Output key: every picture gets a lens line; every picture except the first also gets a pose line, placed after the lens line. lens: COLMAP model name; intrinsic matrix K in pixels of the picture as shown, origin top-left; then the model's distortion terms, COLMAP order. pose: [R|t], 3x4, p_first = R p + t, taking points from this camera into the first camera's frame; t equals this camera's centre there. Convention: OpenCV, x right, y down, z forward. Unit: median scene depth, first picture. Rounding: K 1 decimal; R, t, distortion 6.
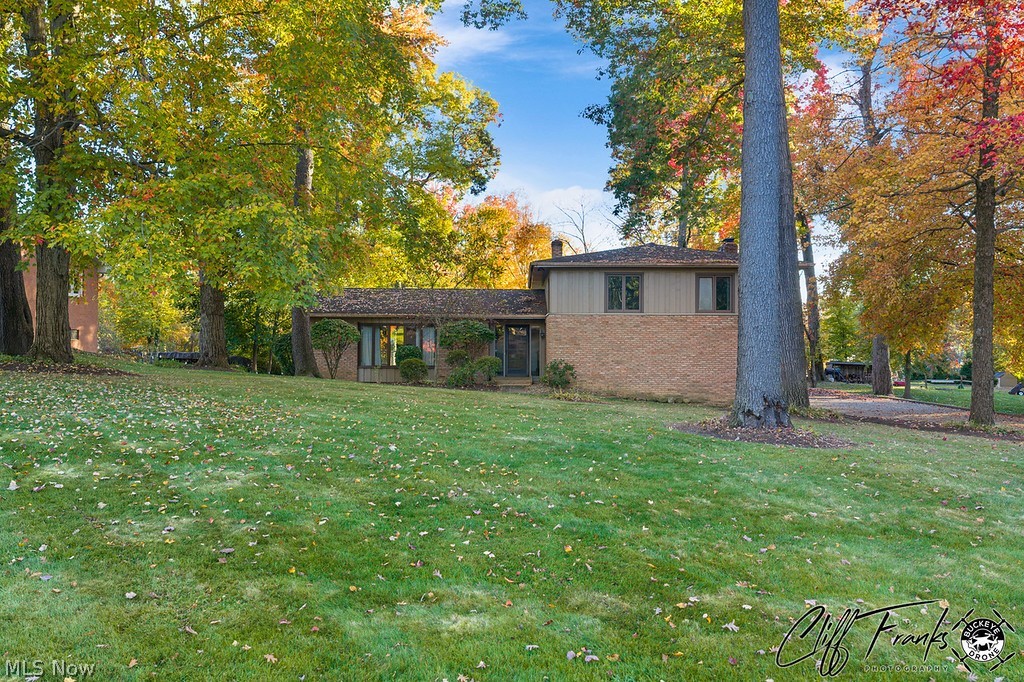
lens RADIAL K [[845.6, 0, 511.6], [0, 845.6, 338.6], [0, 0, 1]] dist [0.015086, -0.035722]
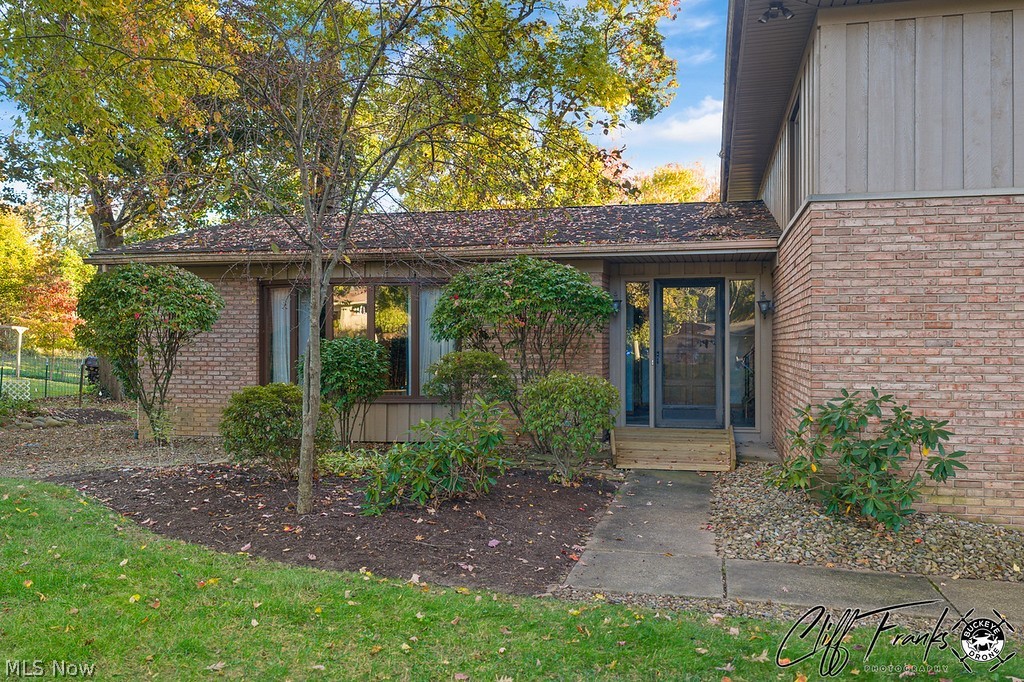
lens RADIAL K [[845.6, 0, 516.1], [0, 845.6, 340.7], [0, 0, 1]] dist [0.015086, -0.035722]
pose [[0.976713, -0.003960, -0.214512, 0.012625], [0.003472, 0.999990, -0.002652, 0.010081], [0.214520, 0.001846, 0.976718, 0.673043]]
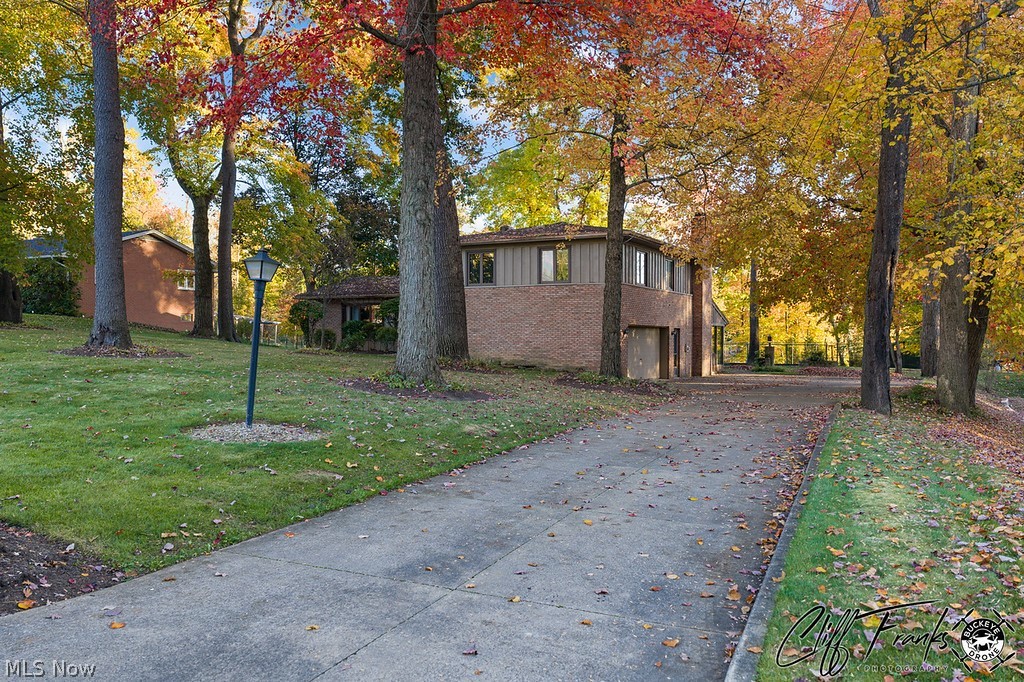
lens RADIAL K [[845.6, 0, 512.7], [0, 845.6, 342.2], [0, 0, 1]] dist [0.015086, -0.035722]
pose [[0.890552, -0.002881, -0.454873, 0.610296], [0.002186, 0.999996, -0.002054, 0.041204], [0.454877, 0.000835, 0.890554, 0.023533]]
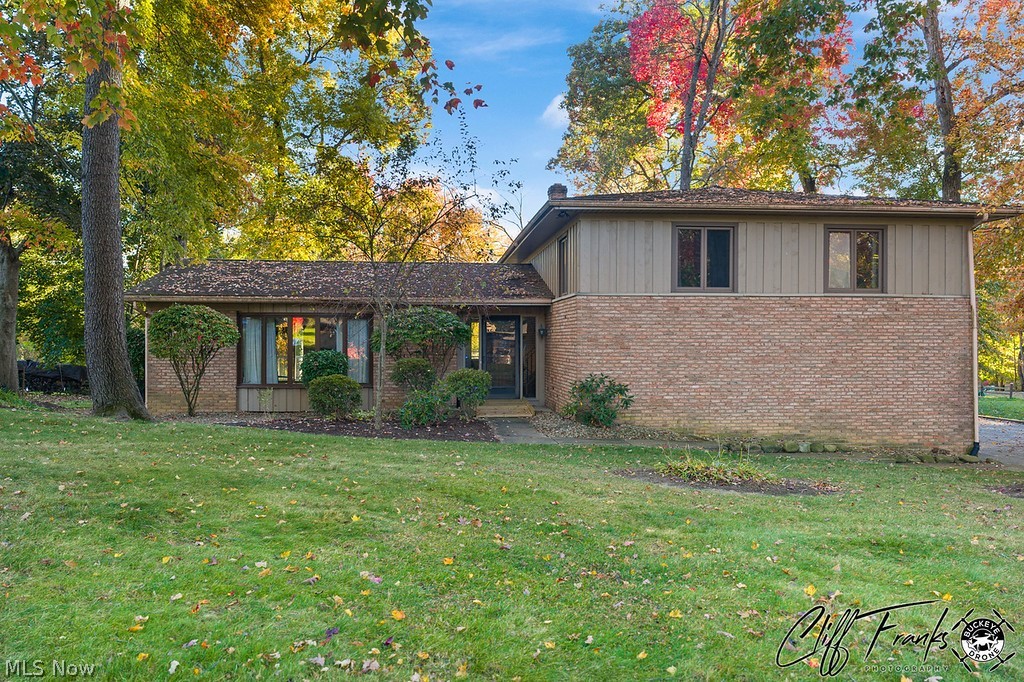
lens RADIAL K [[845.6, 0, 509.6], [0, 845.6, 344.2], [0, 0, 1]] dist [0.015086, -0.035722]
pose [[0.994682, -0.003480, 0.102938, -0.053205], [0.002866, 0.999977, 0.006112, 0.000693], [-0.102957, -0.005785, 0.994669, 0.395390]]
